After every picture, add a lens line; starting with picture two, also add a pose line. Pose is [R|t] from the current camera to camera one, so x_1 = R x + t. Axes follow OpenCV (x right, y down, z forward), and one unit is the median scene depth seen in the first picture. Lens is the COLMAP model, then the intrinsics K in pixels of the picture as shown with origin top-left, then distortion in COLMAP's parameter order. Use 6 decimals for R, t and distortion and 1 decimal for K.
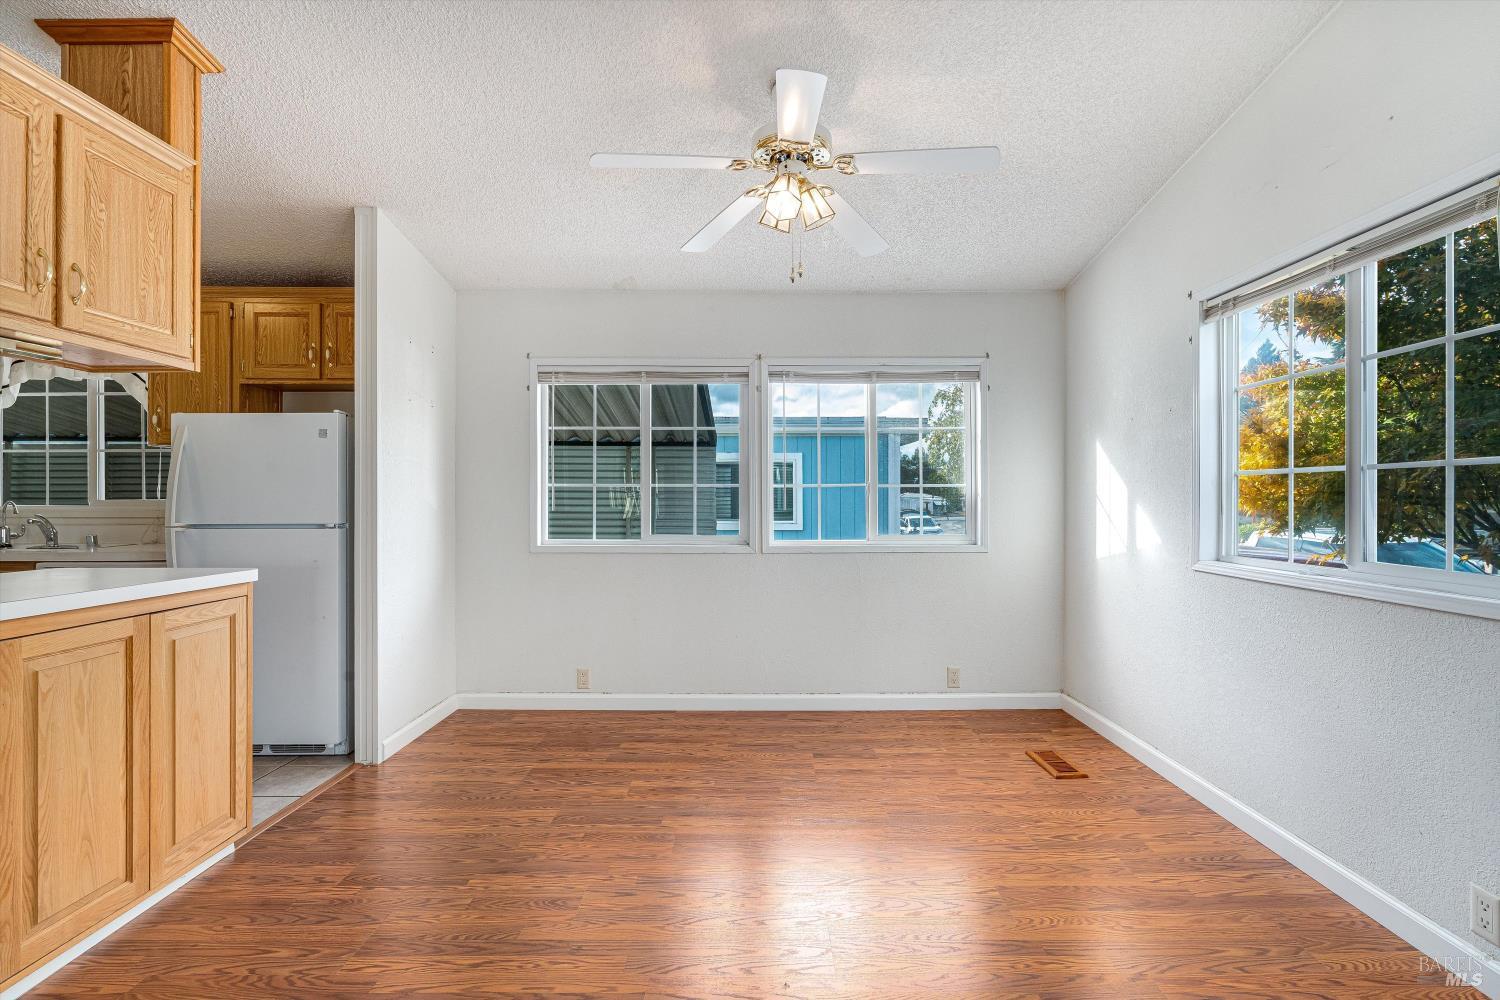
lens RADIAL K [[680.2, 0, 754.4], [0, 680.2, 486.8], [0, 0, 1]] dist [-0.004222, 0.000354]
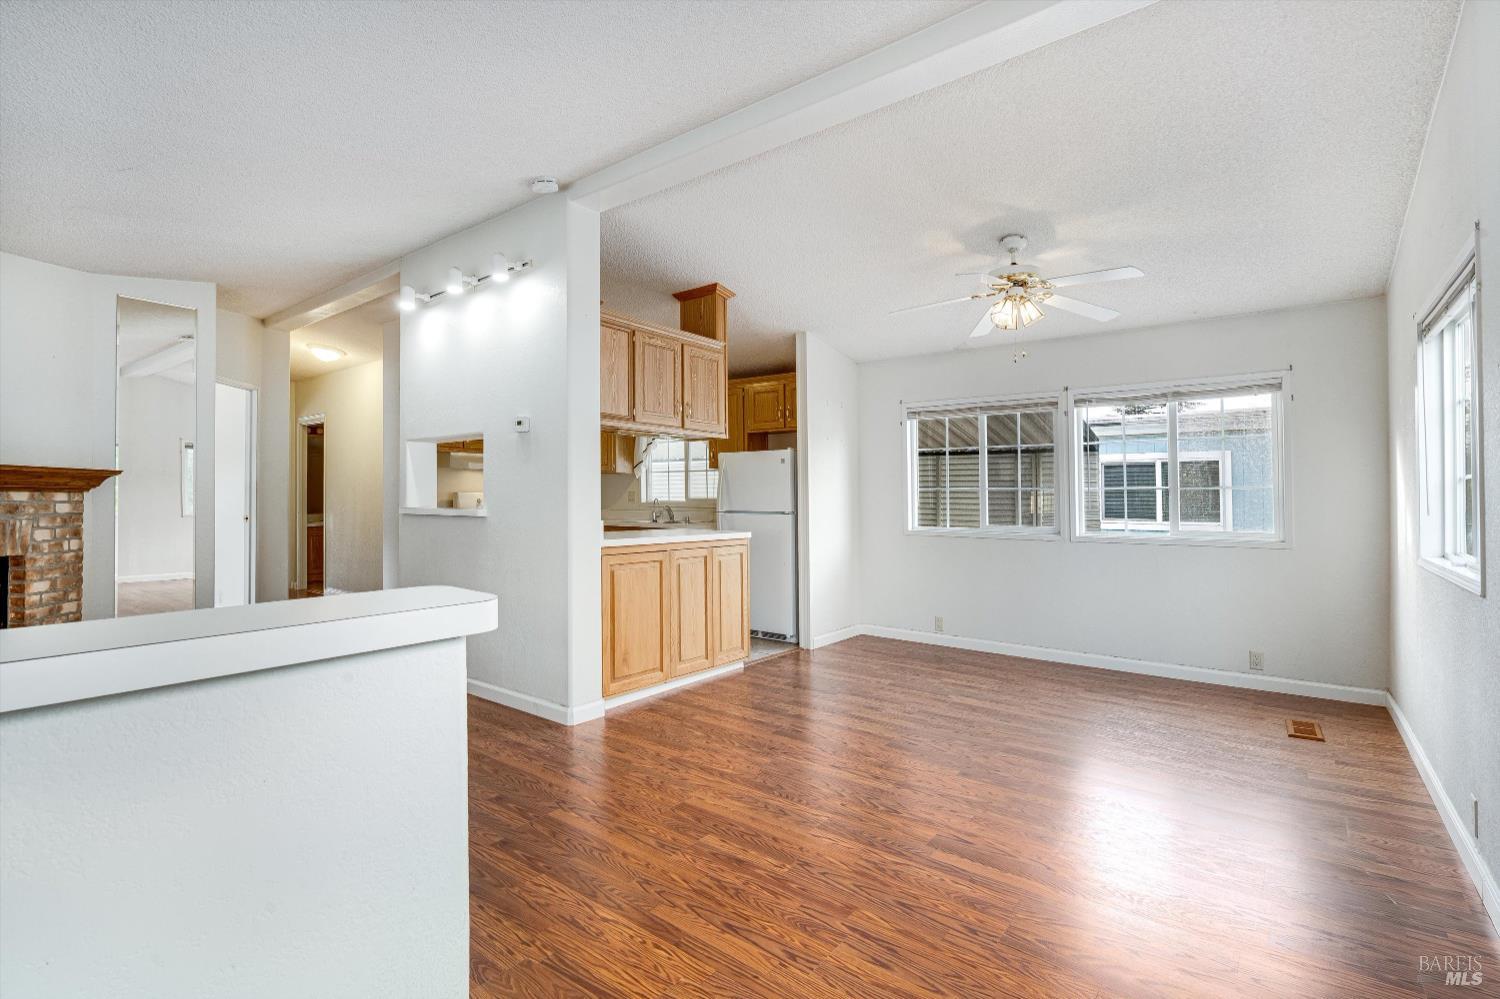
lens RADIAL K [[679.1, 0, 761.5], [0, 679.1, 496.7], [0, 0, 1]] dist [-0.001407, 0.000769]
pose [[0.796785, 0.002223, -0.604259, 0.432275], [0.008145, 0.999863, 0.014419, -0.012727], [0.604209, -0.016410, 0.796657, -0.498307]]
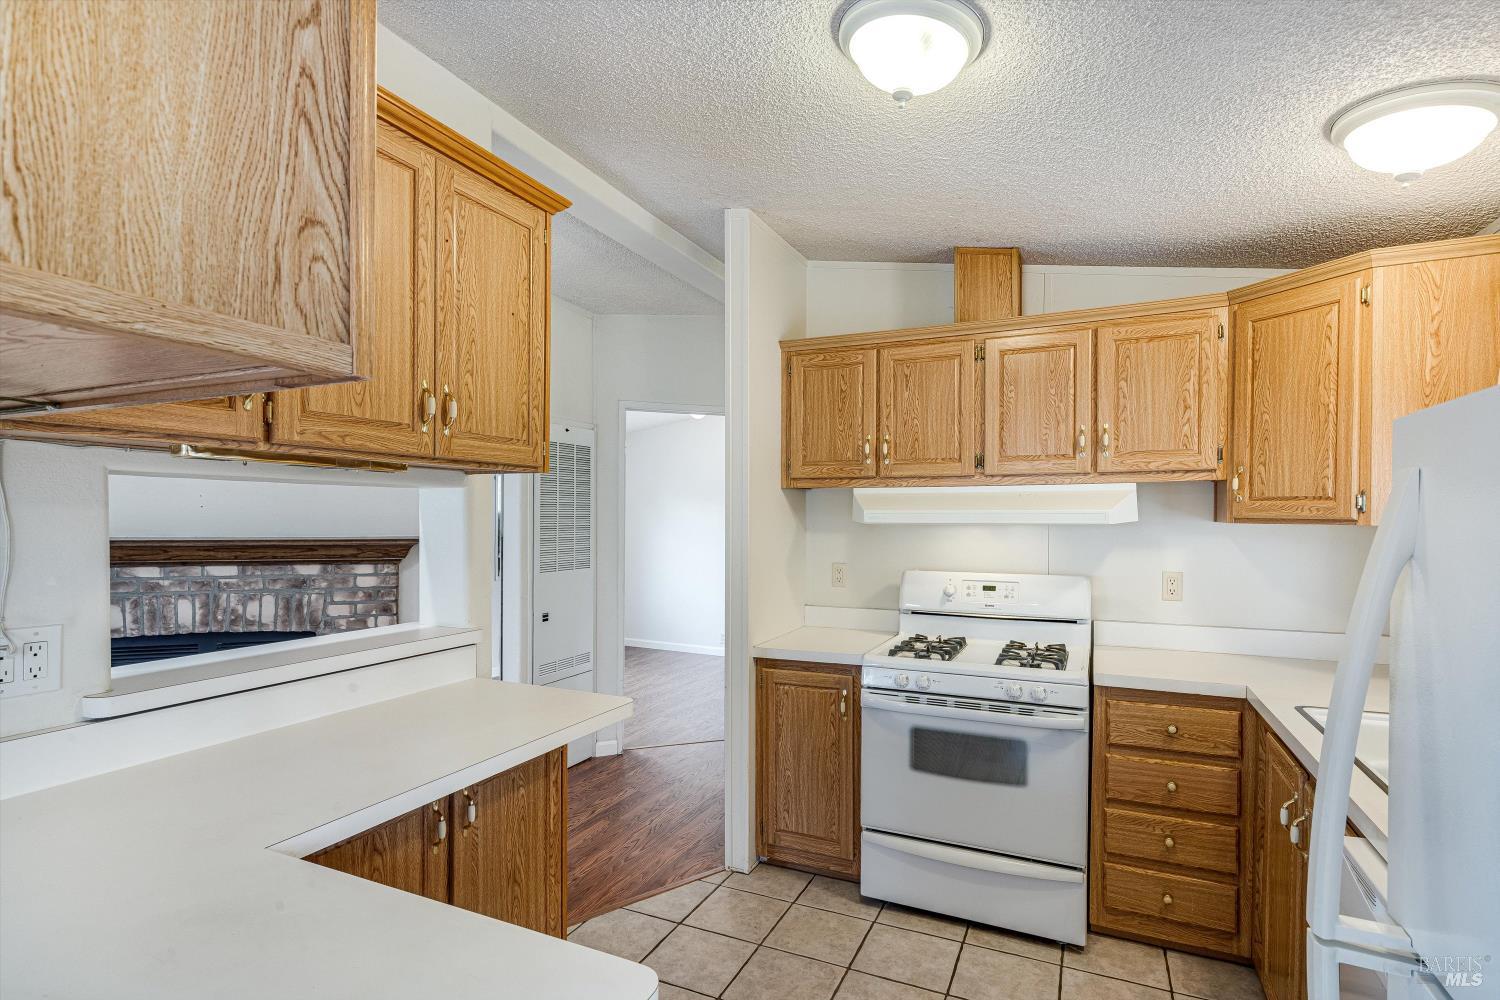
lens RADIAL K [[737.3, 0, 761.0], [0, 737.3, 524.9], [0, 0, 1]] dist [-0.000278, 0.000690]
pose [[-0.416352, 0.007440, -0.909173, -0.565260], [0.012086, 0.999923, 0.002647, -0.079778], [0.909123, -0.009886, -0.416410, 0.948323]]
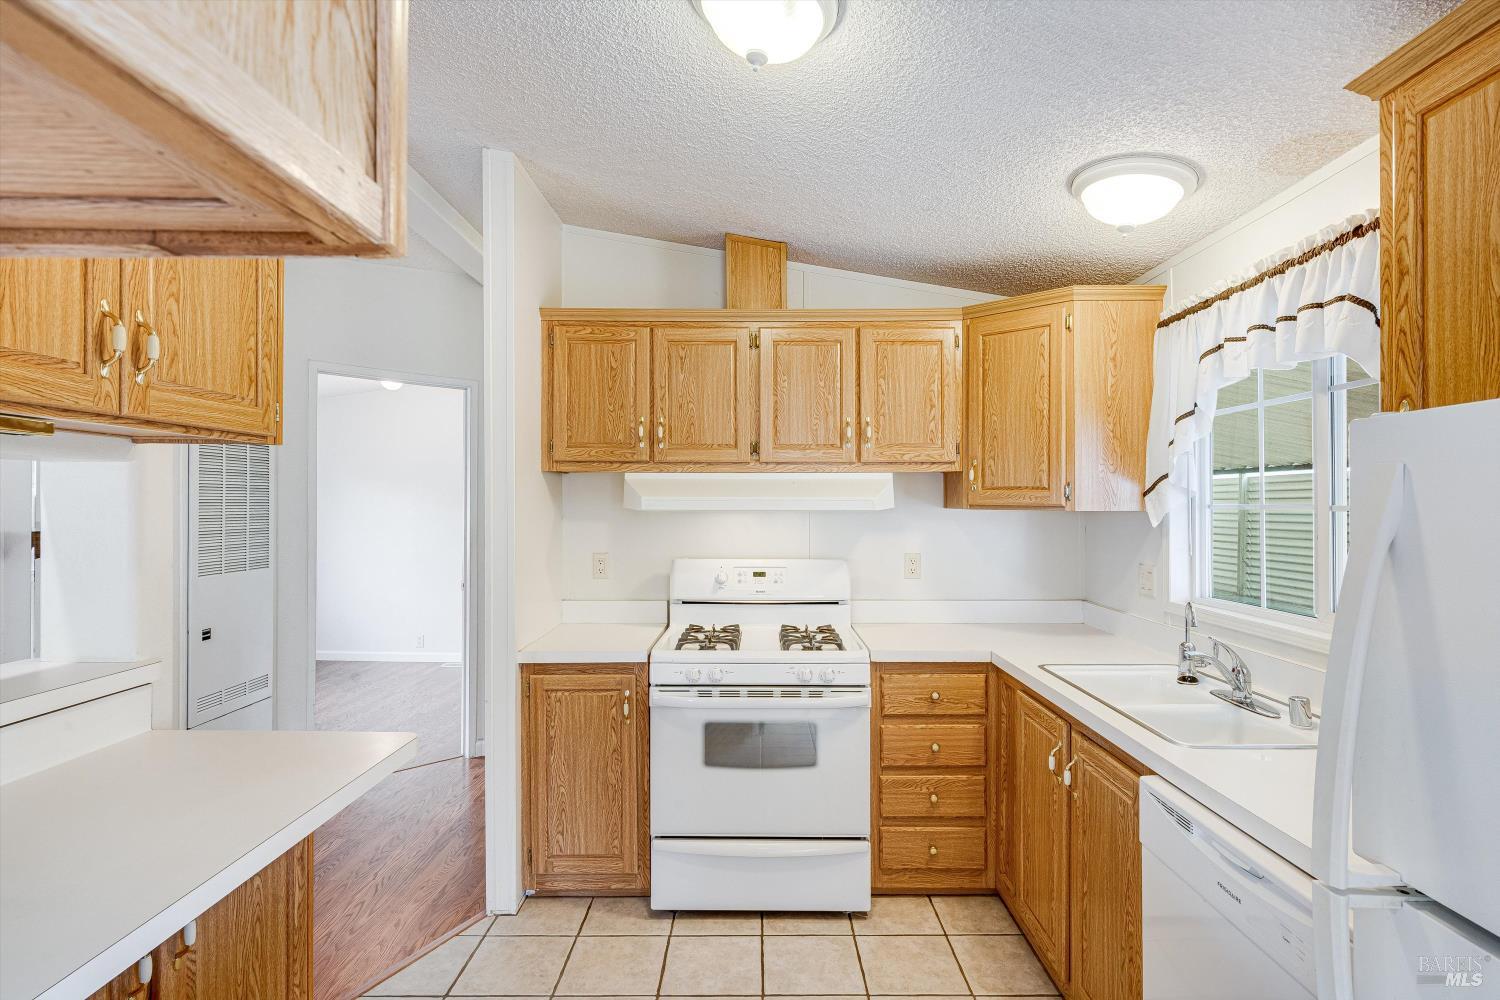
lens RADIAL K [[733.3, 0, 762.2], [0, 733.3, 503.9], [0, 0, 1]] dist [-0.002753, 0.001436]
pose [[0.003045, -0.001801, -0.999994, -0.597921], [0.013857, 0.999902, -0.001759, -0.082241], [0.999899, -0.013852, 0.003069, 0.804723]]
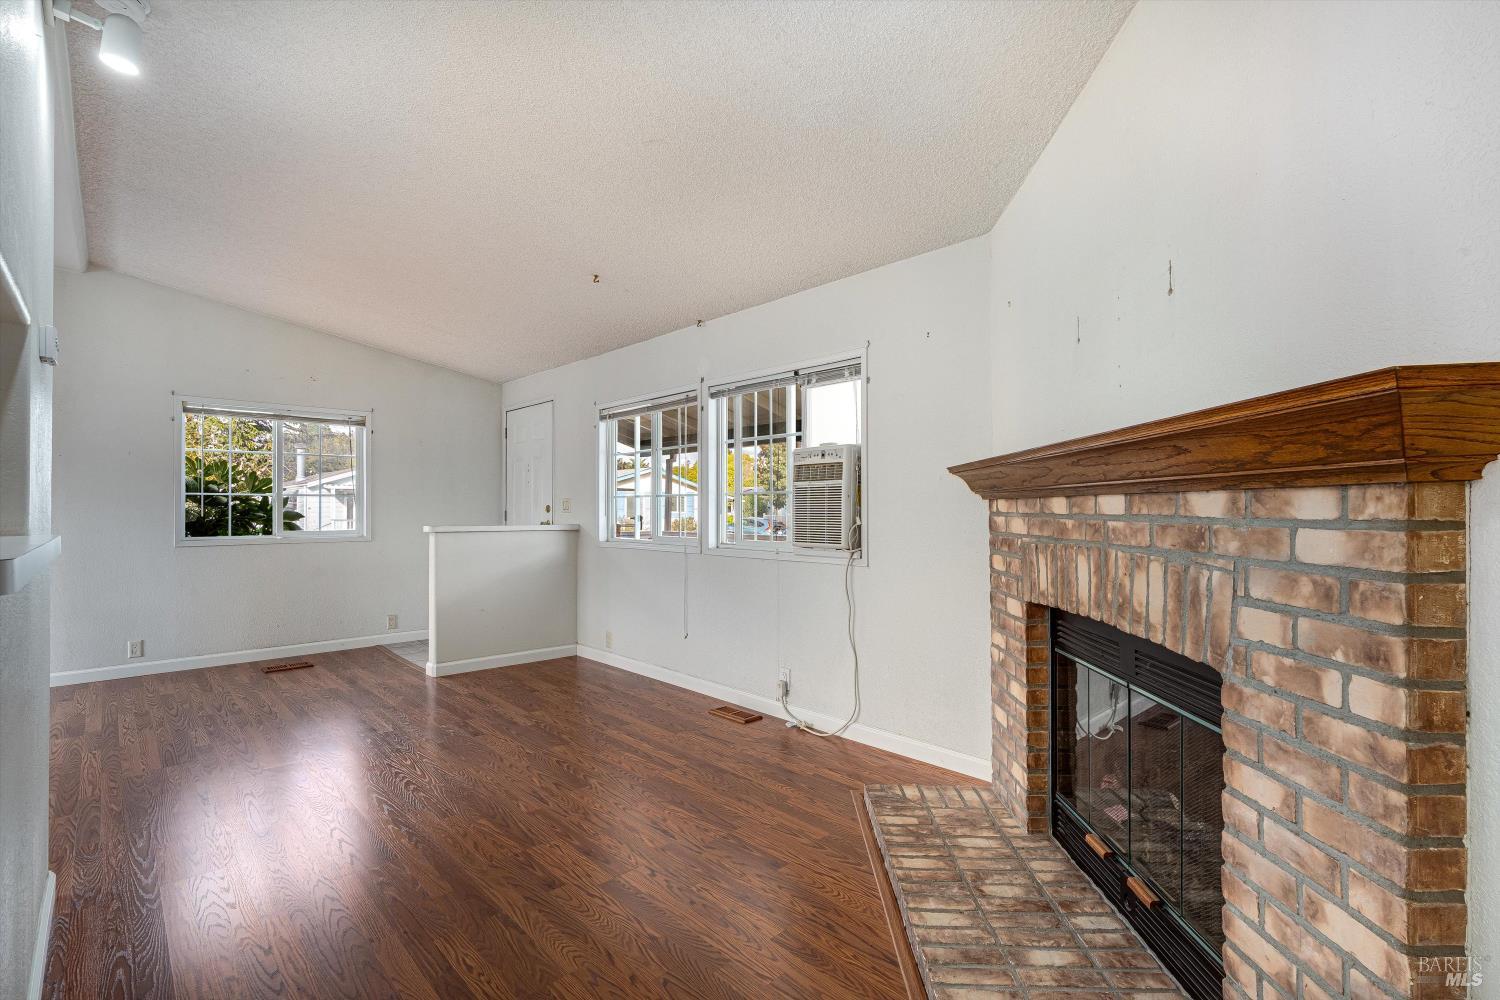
lens RADIAL K [[678.9, 0, 747.1], [0, 678.9, 506.7], [0, 0, 1]] dist [-0.000879, 0.000697]
pose [[-0.676198, 0.002443, 0.736716, -1.545977], [-0.014849, 0.999746, -0.016944, 0.007706], [-0.736570, -0.022397, -0.675990, 0.211182]]
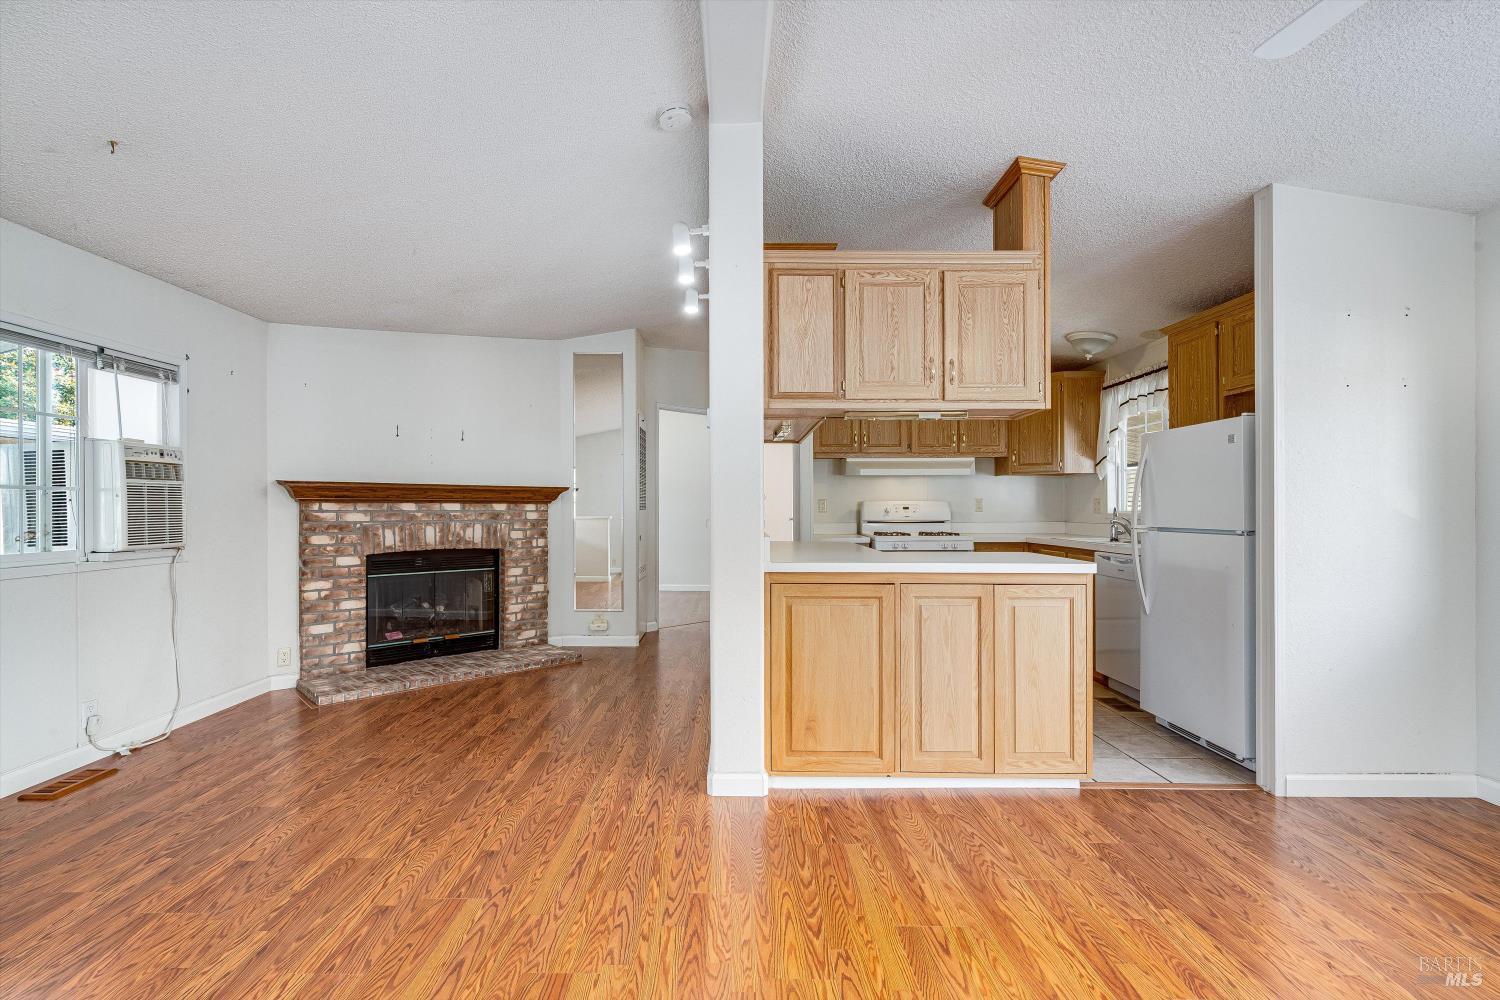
lens RADIAL K [[690.7, 0, 741.9], [0, 690.7, 518.3], [0, 0, 1]] dist [0.000375, 0.000063]
pose [[-0.001195, 0.016243, -0.999867, 0.393931], [0.020099, 0.999666, 0.016216, 0.006591], [0.999797, -0.020077, -0.001521, 0.310537]]
